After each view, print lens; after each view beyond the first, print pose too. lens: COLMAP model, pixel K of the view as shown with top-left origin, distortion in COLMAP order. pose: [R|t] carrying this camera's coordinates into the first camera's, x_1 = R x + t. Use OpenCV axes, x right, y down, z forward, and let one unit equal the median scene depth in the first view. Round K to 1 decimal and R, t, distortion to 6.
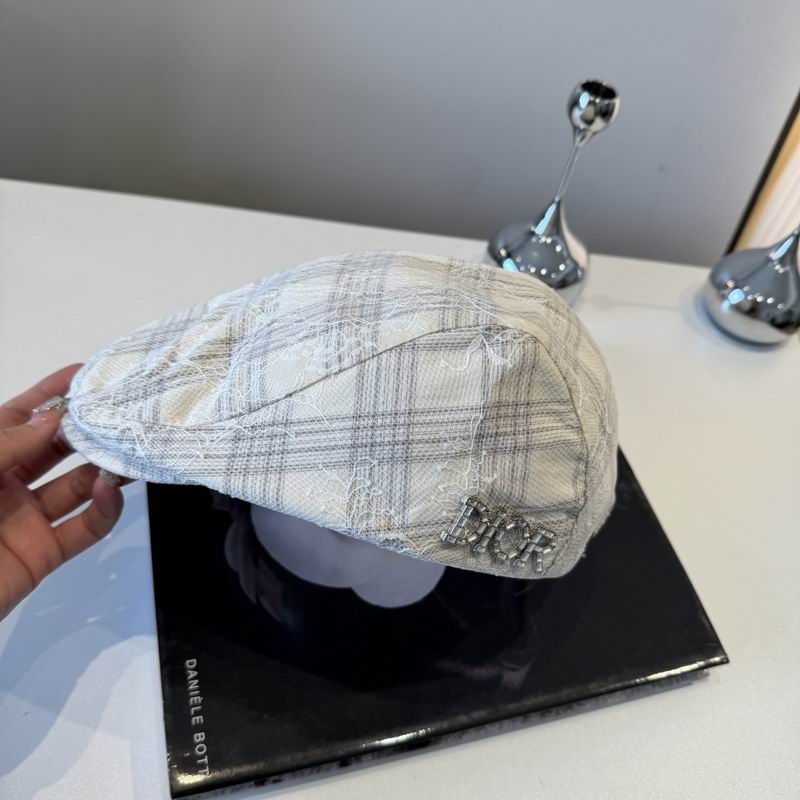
lens RADIAL K [[773.6, 0, 393.5], [0, 773.6, 396.3], [0, 0, 1]] dist [-0.069795, 0.000000]
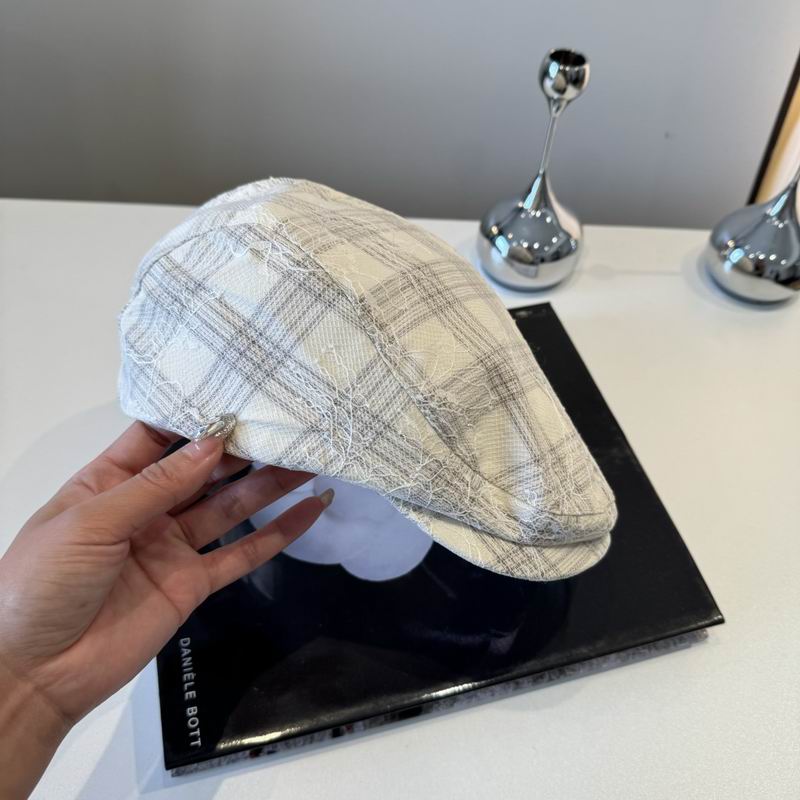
lens RADIAL K [[773.6, 0, 403.5], [0, 773.6, 396.1], [0, 0, 1]] dist [-0.069795, 0.000000]
pose [[0.995293, -0.063629, -0.073091, 0.117432], [0.063685, 0.997969, -0.001564, 0.033035], [0.073042, -0.003098, 0.997324, -0.014429]]
